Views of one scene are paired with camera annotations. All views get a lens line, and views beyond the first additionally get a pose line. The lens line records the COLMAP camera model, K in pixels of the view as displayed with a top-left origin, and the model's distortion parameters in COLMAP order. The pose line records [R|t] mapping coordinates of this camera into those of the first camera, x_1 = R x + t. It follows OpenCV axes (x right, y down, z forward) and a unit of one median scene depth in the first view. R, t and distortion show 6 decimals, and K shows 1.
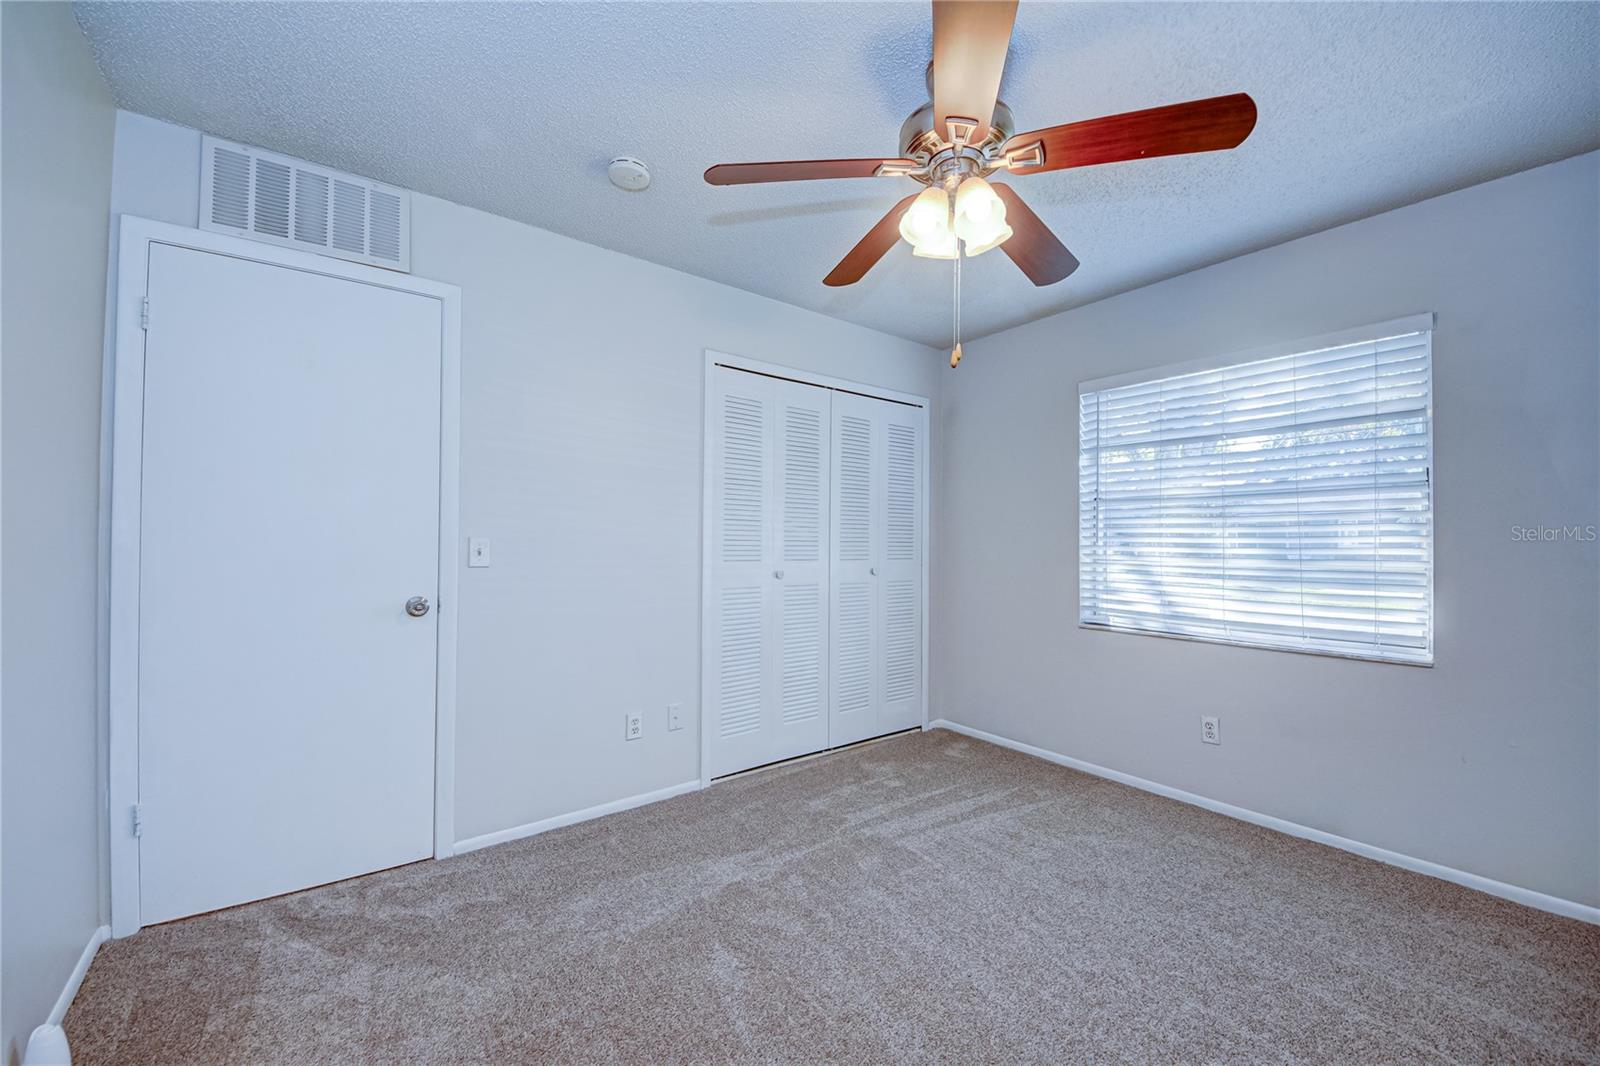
lens RADIAL K [[591.8, 0, 805.2], [0, 591.8, 539.5], [0, 0, 1]] dist [0.048682, -0.025061]
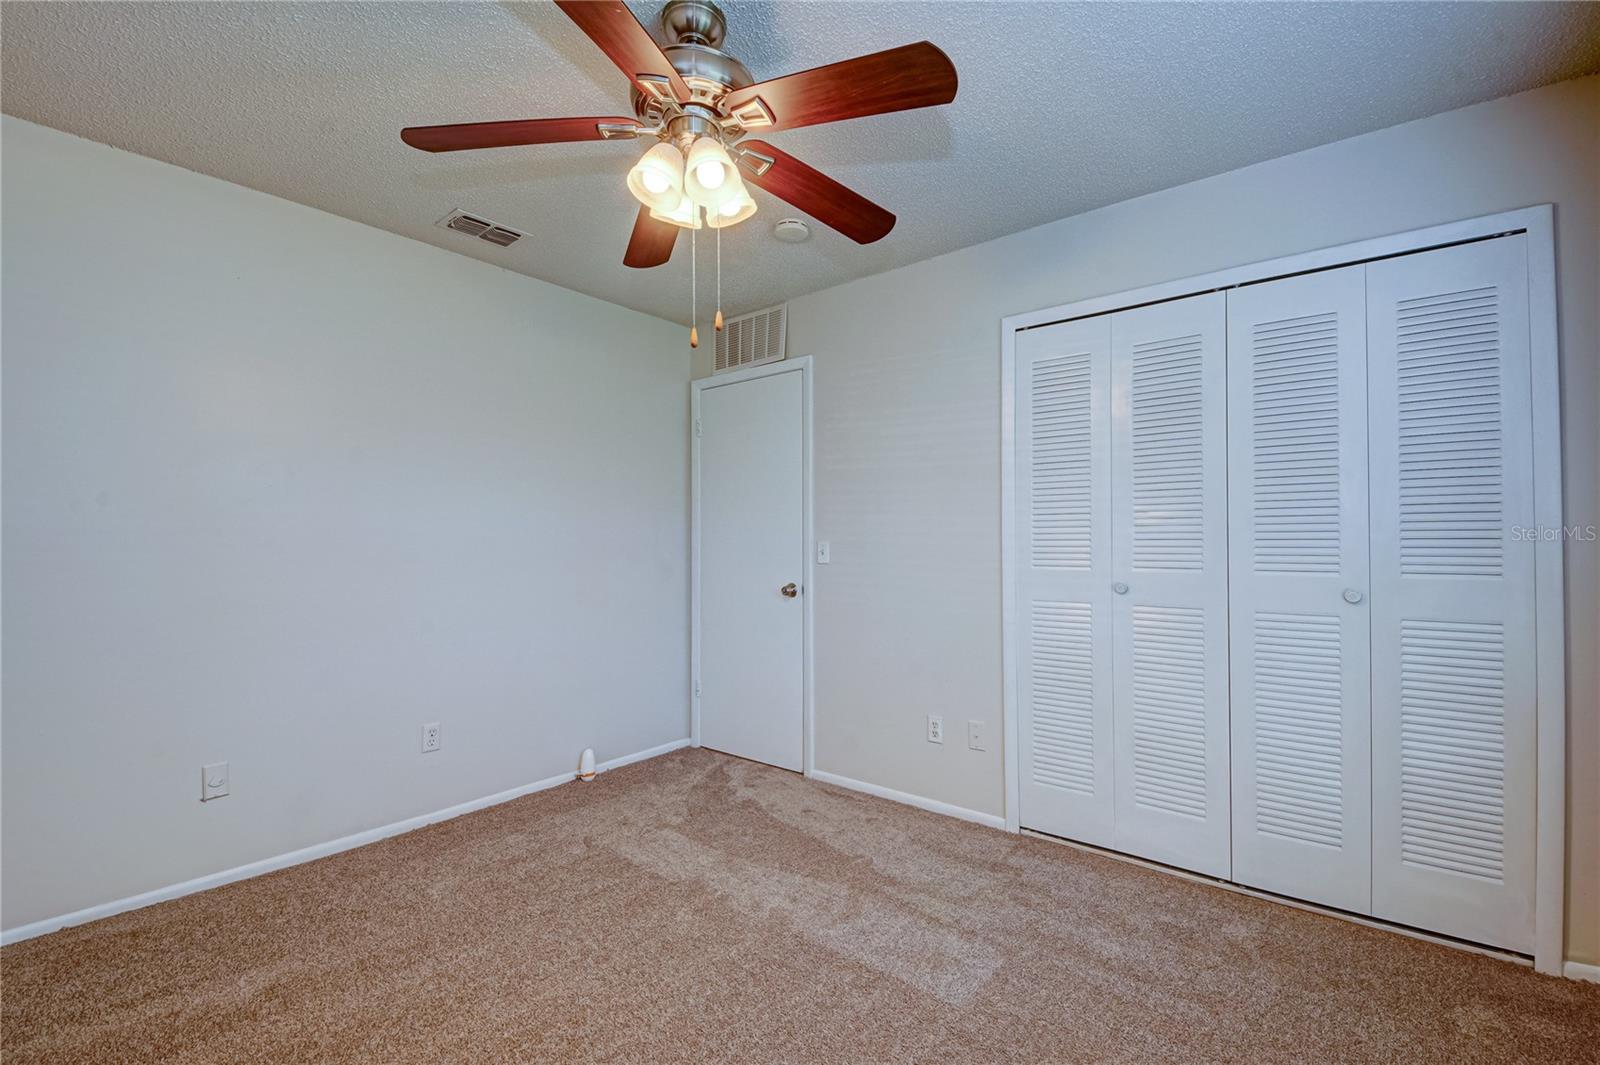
lens RADIAL K [[647.5, 0, 800.0], [0, 647.5, 532.5], [0, 0, 1]] dist [0.065490, -0.036787]
pose [[0.298893, -0.020304, -0.954071, 0.784585], [0.016215, 0.999737, -0.016196, -0.000281], [0.954149, -0.010630, 0.299144, 0.531505]]
